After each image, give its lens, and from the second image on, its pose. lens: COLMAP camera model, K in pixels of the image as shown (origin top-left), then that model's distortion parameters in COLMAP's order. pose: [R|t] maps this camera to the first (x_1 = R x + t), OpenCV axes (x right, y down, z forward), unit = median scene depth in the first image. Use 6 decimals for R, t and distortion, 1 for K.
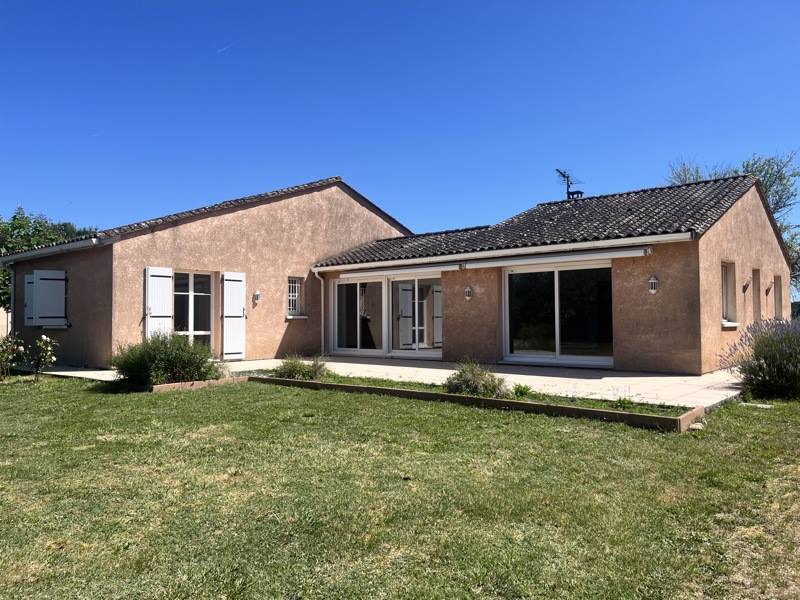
lens RADIAL K [[616.3, 0, 401.8], [0, 616.3, 299.2], [0, 0, 1]] dist [0.017273, 0.002162]
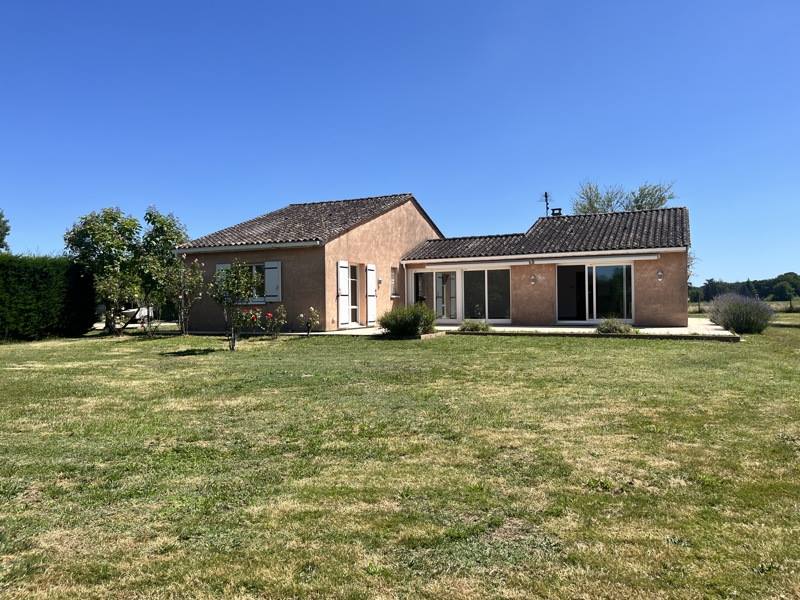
lens RADIAL K [[616.3, 0, 397.9], [0, 616.3, 300.9], [0, 0, 1]] dist [0.017273, 0.002162]
pose [[0.967238, -0.003187, 0.253853, -0.579151], [-0.003524, 0.999656, 0.025976, 0.003202], [-0.253848, -0.026020, 0.966894, -0.380158]]
